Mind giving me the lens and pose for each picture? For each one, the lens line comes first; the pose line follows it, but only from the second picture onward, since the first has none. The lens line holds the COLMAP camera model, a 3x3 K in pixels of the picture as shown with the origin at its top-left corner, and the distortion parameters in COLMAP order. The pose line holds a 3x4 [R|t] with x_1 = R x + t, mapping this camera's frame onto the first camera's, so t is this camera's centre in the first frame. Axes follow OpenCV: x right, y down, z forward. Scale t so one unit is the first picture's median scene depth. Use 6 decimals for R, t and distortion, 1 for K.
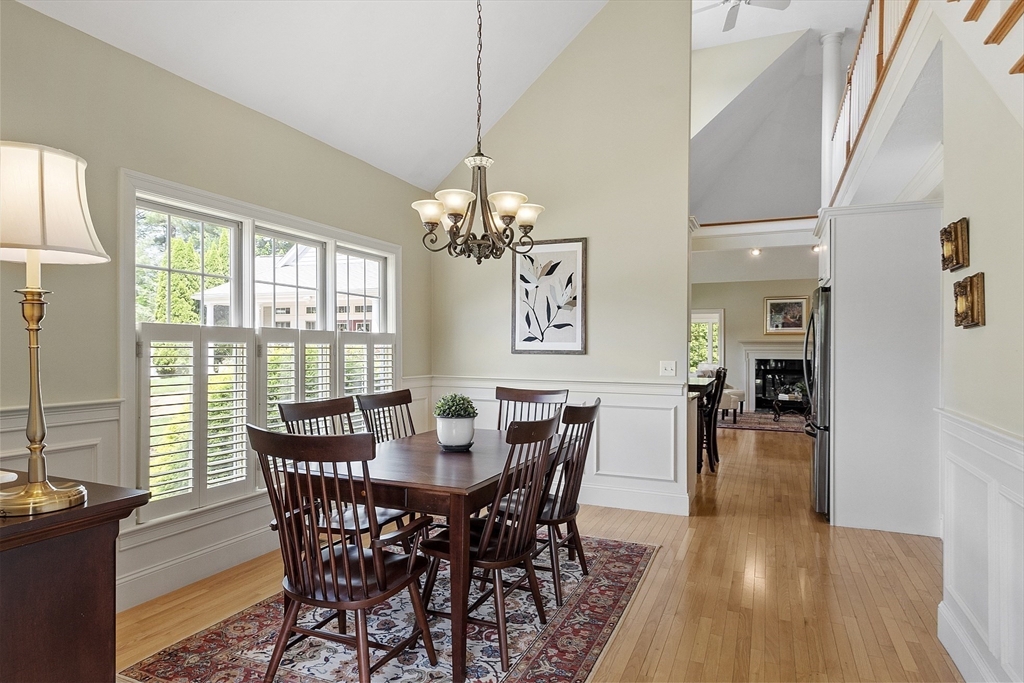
lens RADIAL K [[591.4, 0, 512.1], [0, 591.4, 348.3], [0, 0, 1]] dist [0.006087, 0.001225]
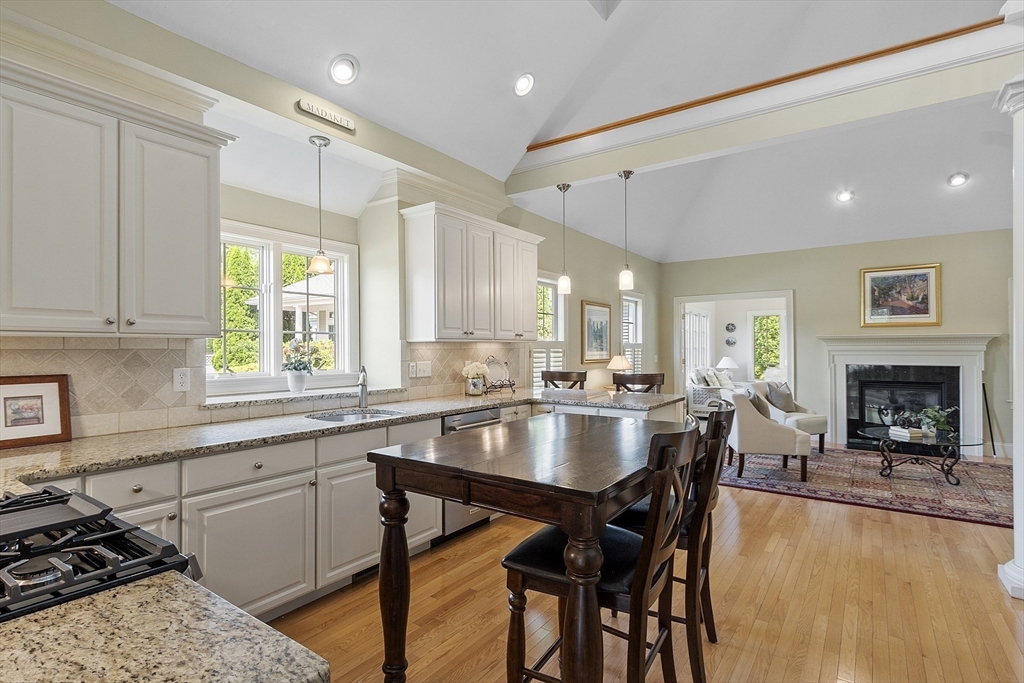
lens RADIAL K [[503.9, 0, 512.6], [0, 503.9, 346.6], [0, 0, 1]] dist [0.001203, 0.000126]
pose [[0.979339, -0.007193, -0.202096, 0.169421], [0.006007, 0.999961, -0.006482, -0.000328], [0.202134, 0.005134, 0.979344, 0.394963]]
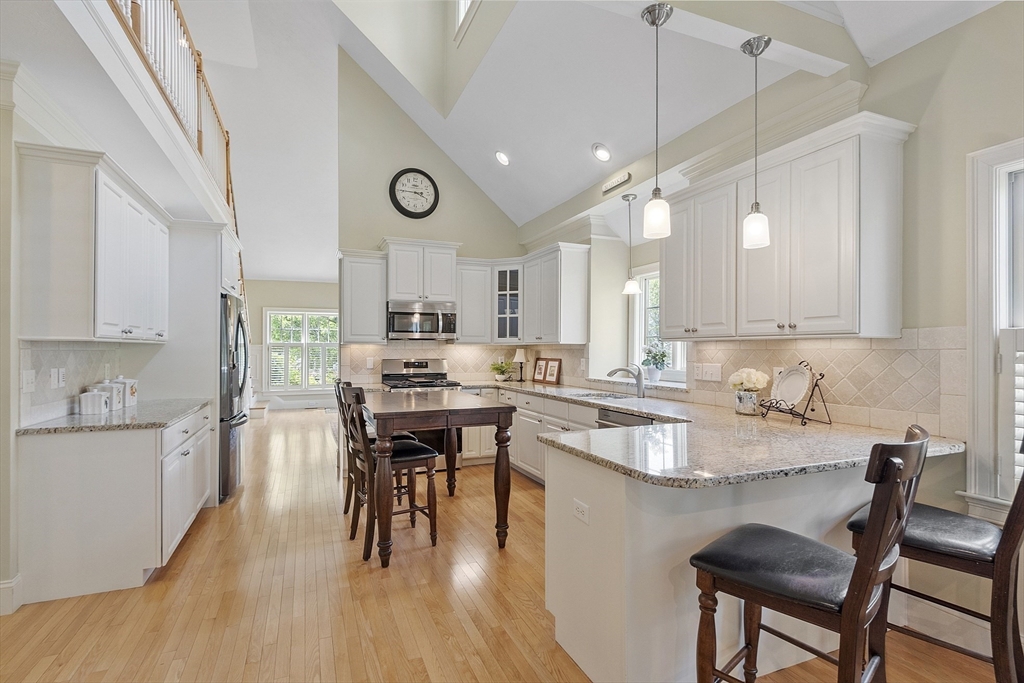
lens RADIAL K [[503.9, 0, 512.6], [0, 503.9, 346.6], [0, 0, 1]] dist [0.001203, 0.000126]
pose [[-0.693466, -0.011504, -0.720398, 1.254002], [-0.009139, 0.999933, -0.007171, 0.003238], [0.720432, 0.001611, -0.693524, 3.193287]]
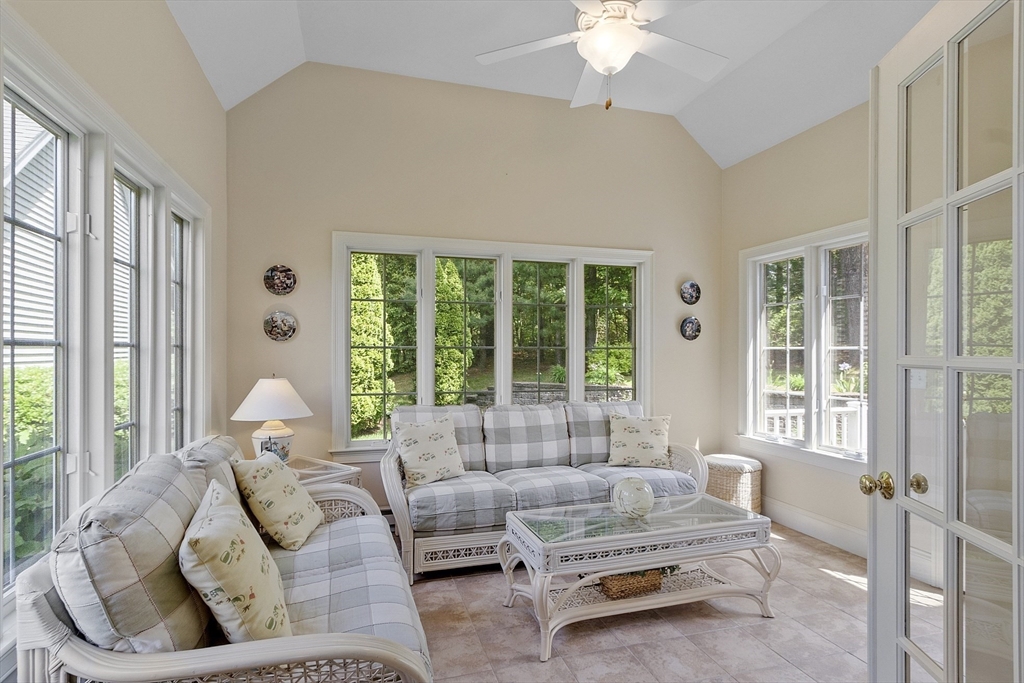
lens RADIAL K [[503.9, 0, 512.6], [0, 503.9, 346.6], [0, 0, 1]] dist [0.001203, 0.000126]
pose [[0.746272, -0.006471, 0.665609, 0.249448], [0.007736, 0.999970, 0.001047, -0.000650], [-0.665596, 0.004368, 0.746300, 0.877283]]
